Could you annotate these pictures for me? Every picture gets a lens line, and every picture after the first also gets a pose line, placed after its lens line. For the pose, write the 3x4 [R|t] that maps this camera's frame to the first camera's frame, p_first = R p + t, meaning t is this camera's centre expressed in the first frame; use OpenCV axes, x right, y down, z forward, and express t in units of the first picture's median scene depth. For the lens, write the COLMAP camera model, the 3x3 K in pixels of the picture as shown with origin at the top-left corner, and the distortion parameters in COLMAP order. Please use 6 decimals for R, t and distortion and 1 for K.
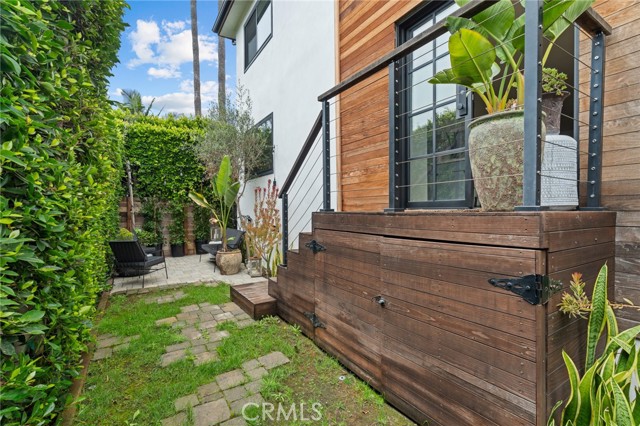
lens RADIAL K [[292.5, 0, 319.6], [0, 292.5, 211.6], [0, 0, 1]] dist [-0.010631, 0.004513]
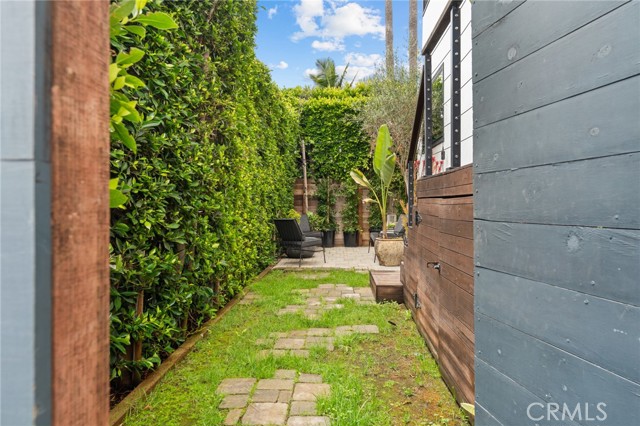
lens RADIAL K [[429.1, 0, 307.6], [0, 429.1, 199.6], [0, 0, 1]] dist [-0.005602, -0.000287]
pose [[0.795938, 0.003476, -0.605369, 0.205305], [-0.010758, 0.999907, -0.008404, 0.031081], [0.605283, 0.013202, 0.795901, -0.100196]]
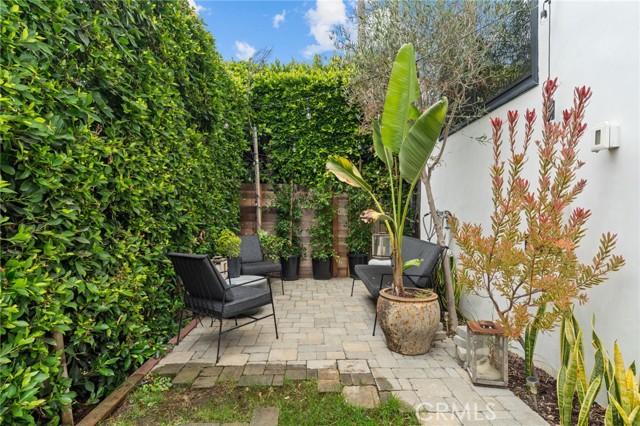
lens RADIAL K [[332.6, 0, 316.9], [0, 332.6, 214.0], [0, 0, 1]] dist [0.000260, -0.000551]
pose [[0.853667, 0.008078, -0.520757, -0.148749], [-0.014007, 0.999874, -0.007450, 0.025628], [0.520631, 0.013654, 0.853672, 0.447807]]
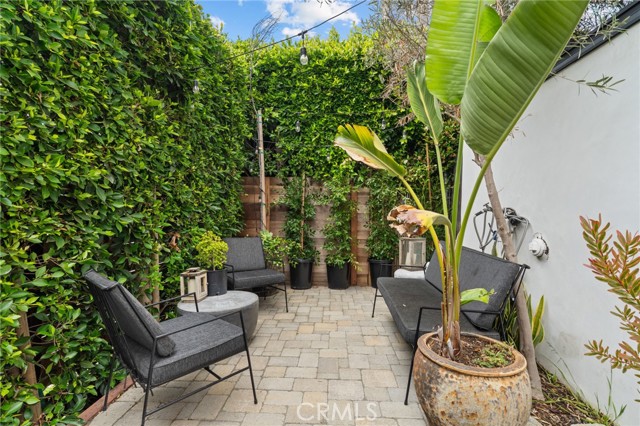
lens RADIAL K [[304.8, 0, 317.8], [0, 304.8, 215.0], [0, 0, 1]] dist [-0.002618, 0.000150]
pose [[0.808794, 0.015398, -0.587891, -0.222284], [-0.015331, 0.999869, 0.005096, 0.023176], [0.587893, 0.004891, 0.808924, 0.608508]]
